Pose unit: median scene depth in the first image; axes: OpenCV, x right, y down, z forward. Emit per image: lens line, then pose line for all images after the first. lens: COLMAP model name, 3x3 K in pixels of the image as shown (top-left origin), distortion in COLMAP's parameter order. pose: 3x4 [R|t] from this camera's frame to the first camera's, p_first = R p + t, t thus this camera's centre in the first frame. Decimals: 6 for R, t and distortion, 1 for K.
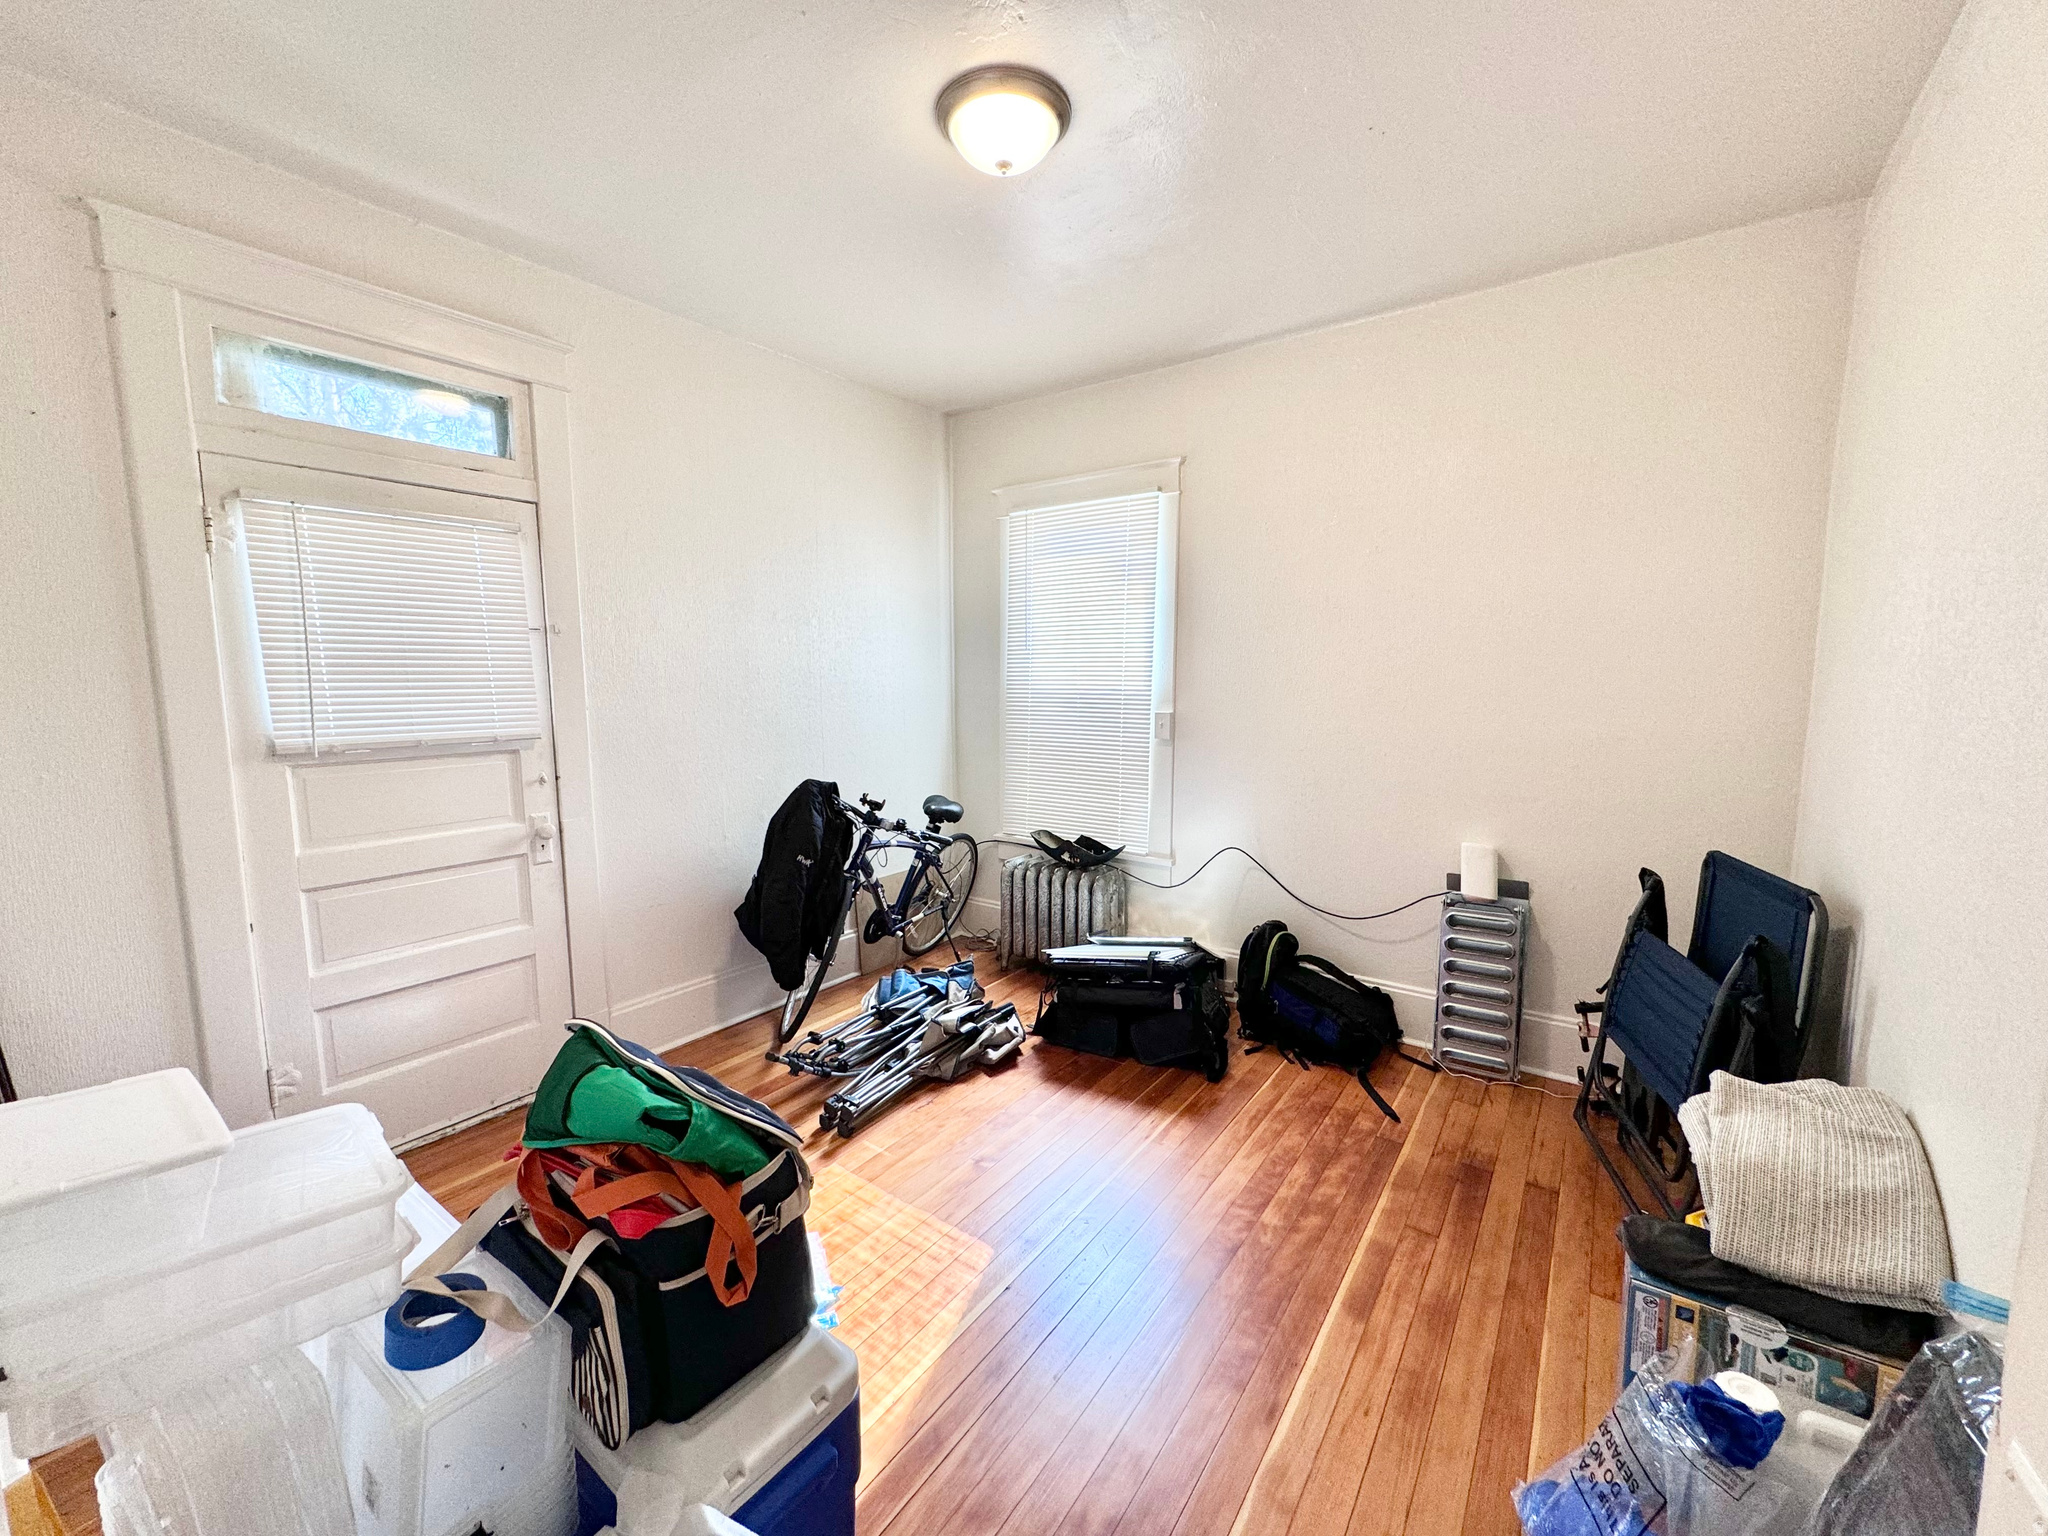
lens RADIAL K [[817.4, 0, 1024.4], [0, 817.4, 767.8], [0, 0, 1]] dist [-0.000982, 0.000181]
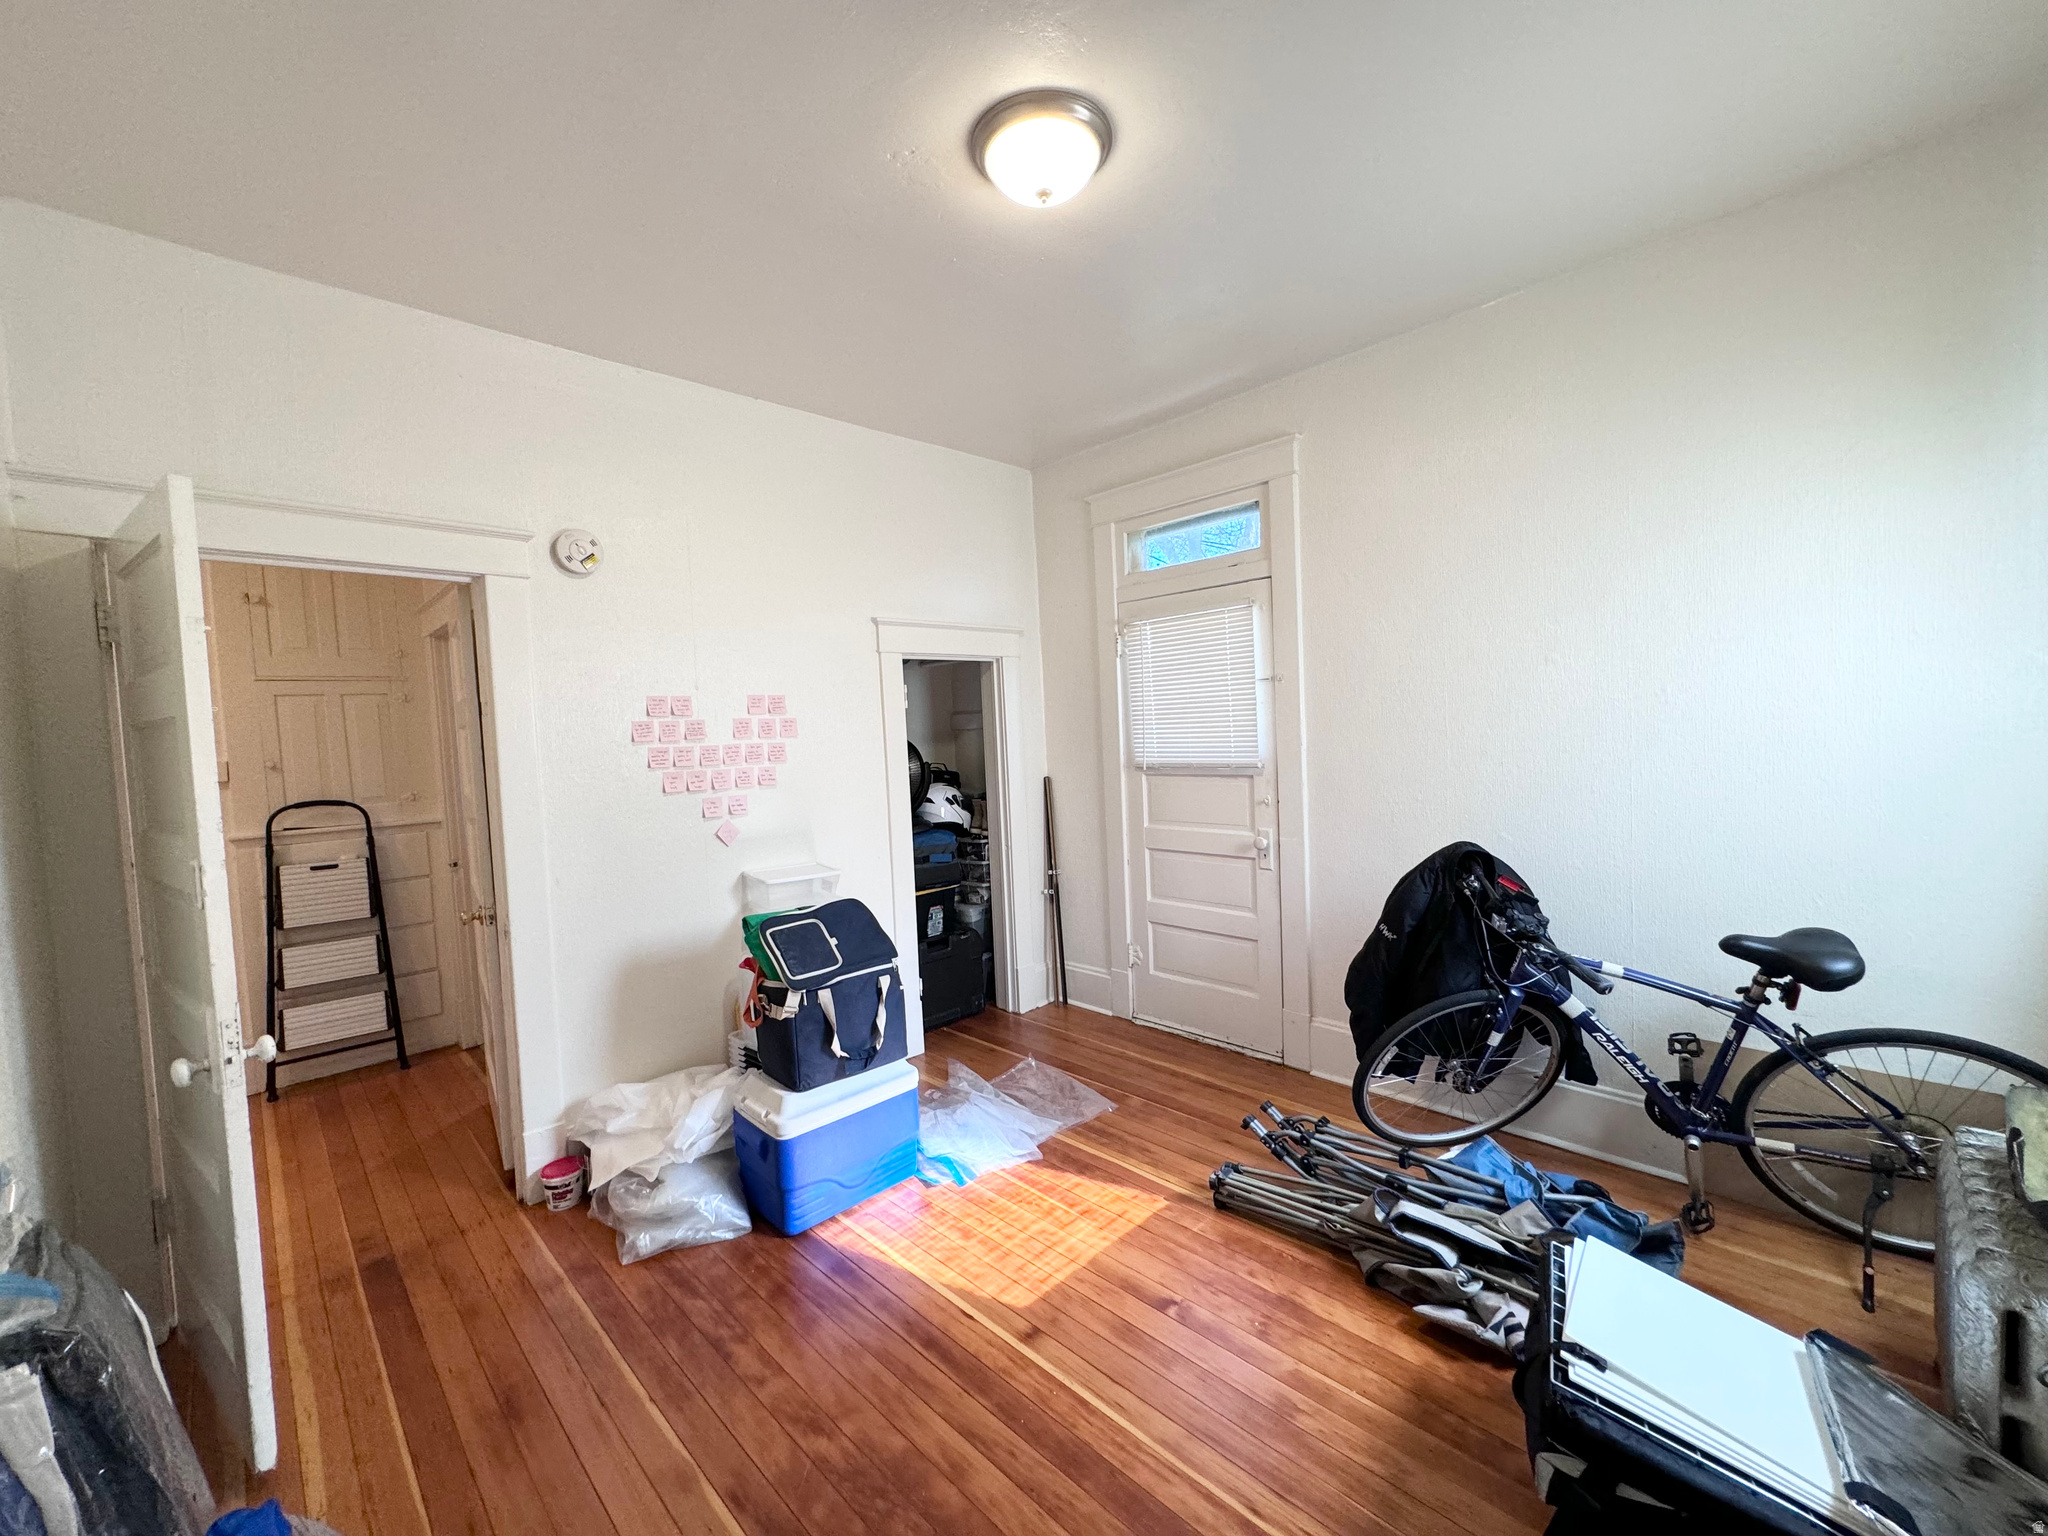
lens RADIAL K [[817.4, 0, 1025.2], [0, 817.4, 766.1], [0, 0, 1]] dist [-0.000982, 0.000181]
pose [[-0.157126, 0.064188, -0.985490, 0.688218], [-0.077491, 0.994008, 0.077097, -0.107648], [0.984534, 0.088481, -0.151210, 0.841369]]
